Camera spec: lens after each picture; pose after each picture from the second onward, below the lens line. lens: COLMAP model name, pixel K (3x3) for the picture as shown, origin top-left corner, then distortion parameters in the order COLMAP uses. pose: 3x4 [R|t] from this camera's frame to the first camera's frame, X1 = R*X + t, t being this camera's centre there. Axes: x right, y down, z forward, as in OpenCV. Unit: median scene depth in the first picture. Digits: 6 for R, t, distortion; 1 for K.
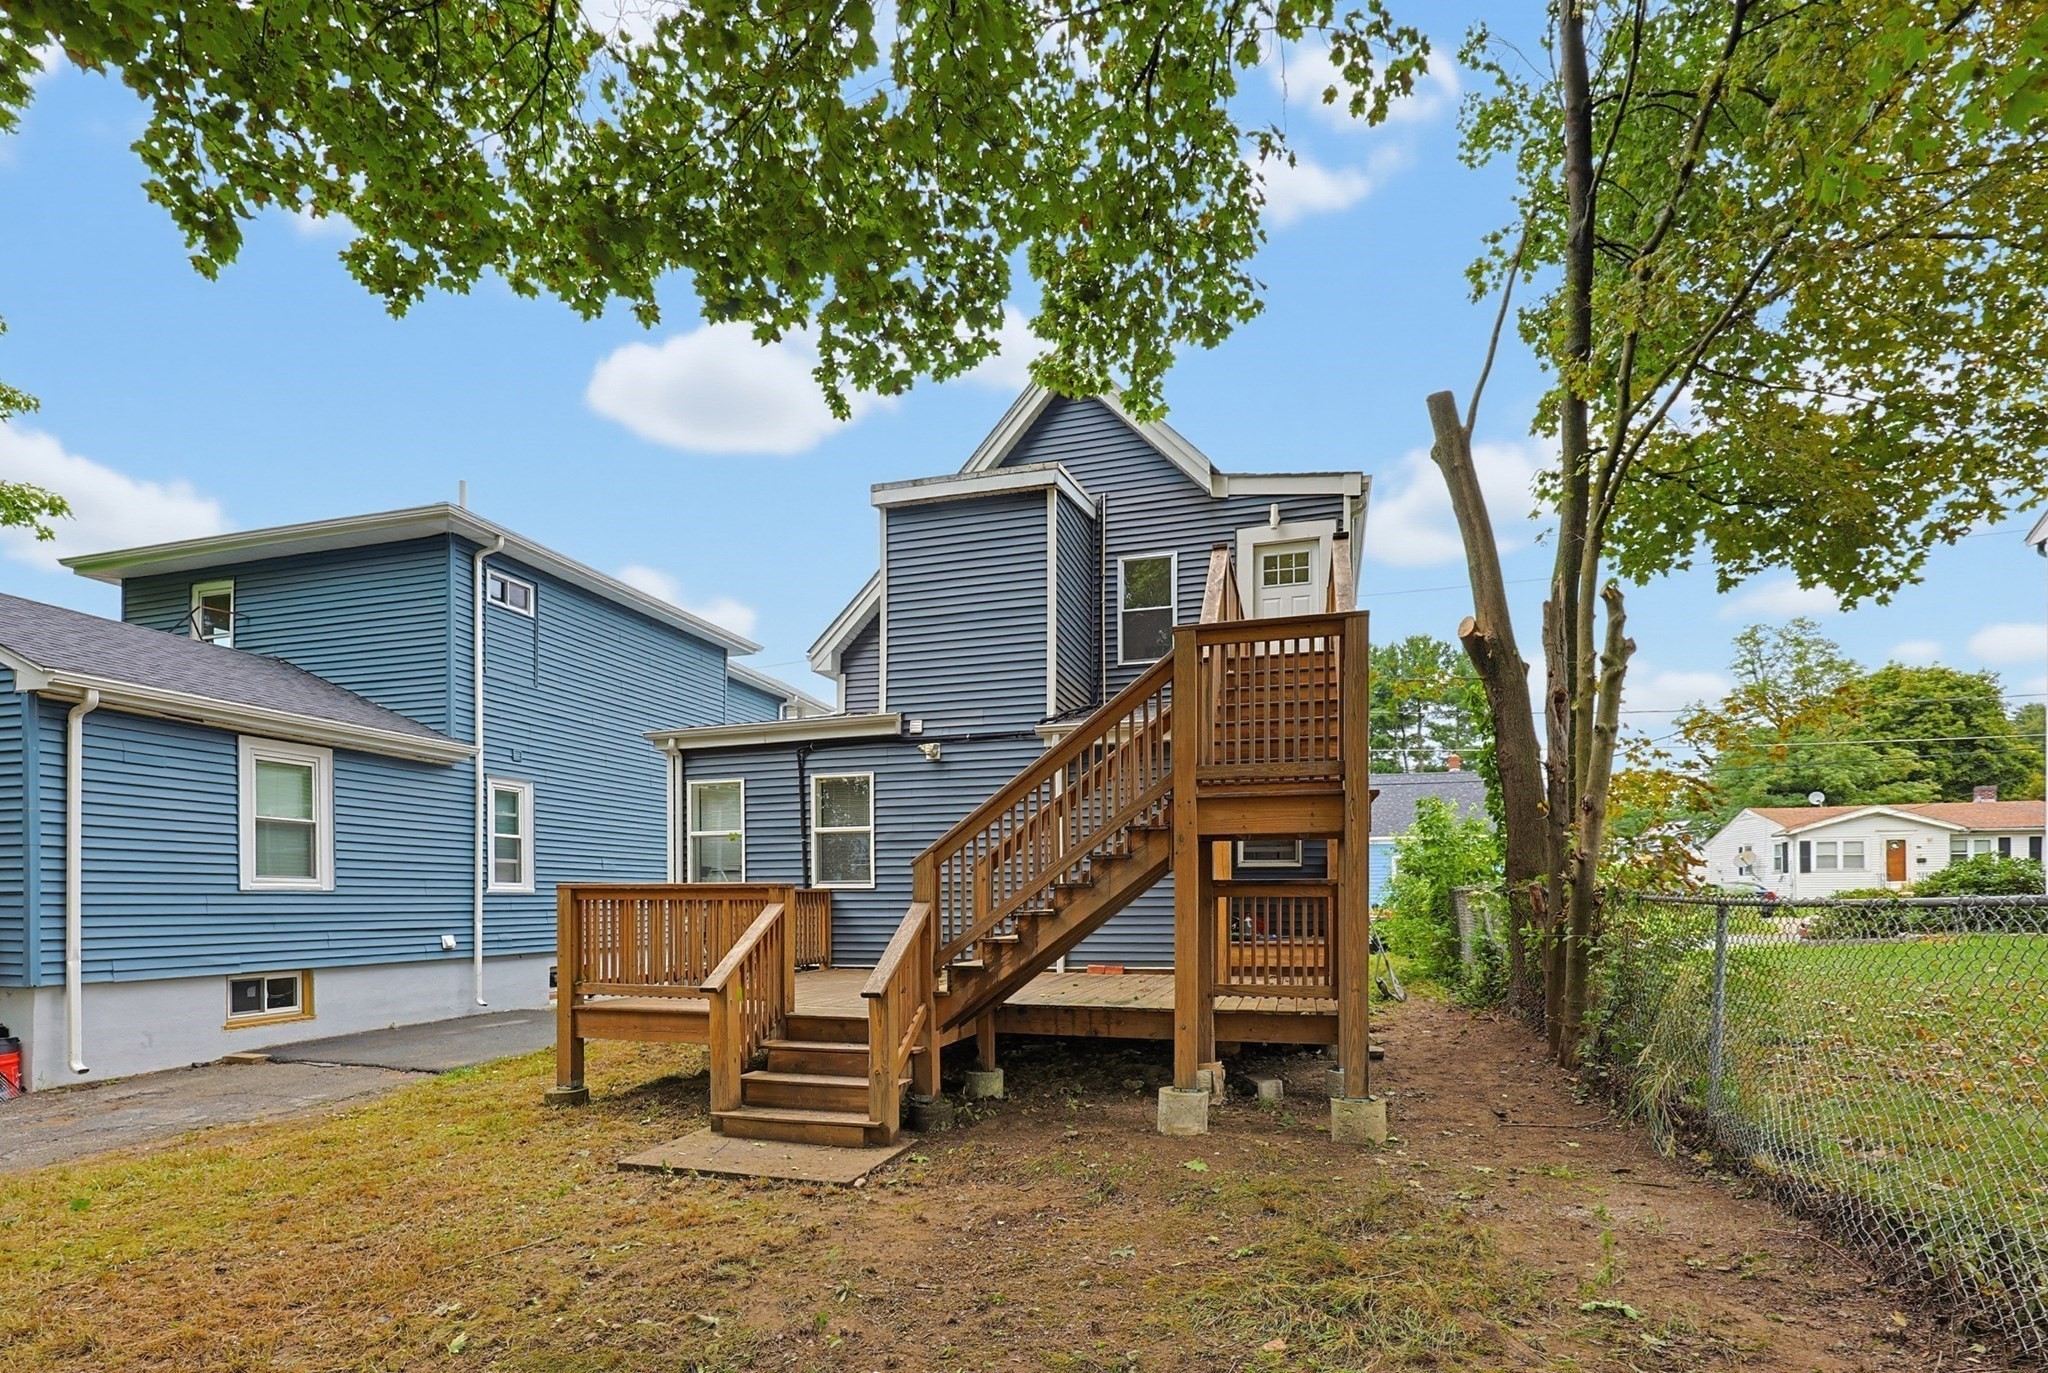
lens RADIAL K [[890.7, 0, 1030.5], [0, 890.7, 703.5], [0, 0, 1]] dist [-0.000512, 0.000007]
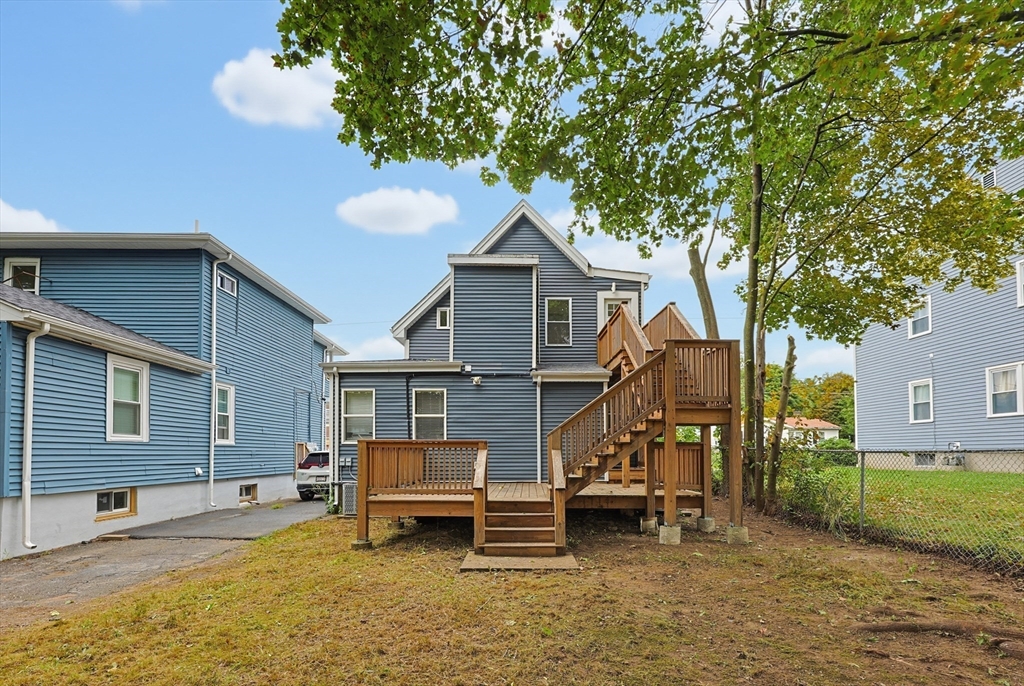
lens RADIAL K [[433.8, 0, 501.8], [0, 433.8, 336.2], [0, 0, 1]] dist [0.001706, 0.000071]
pose [[0.964496, 0.074824, 0.253277, -0.317271], [-0.063078, 0.996536, -0.054196, -0.000239], [-0.256455, 0.036296, 0.965874, -0.034902]]
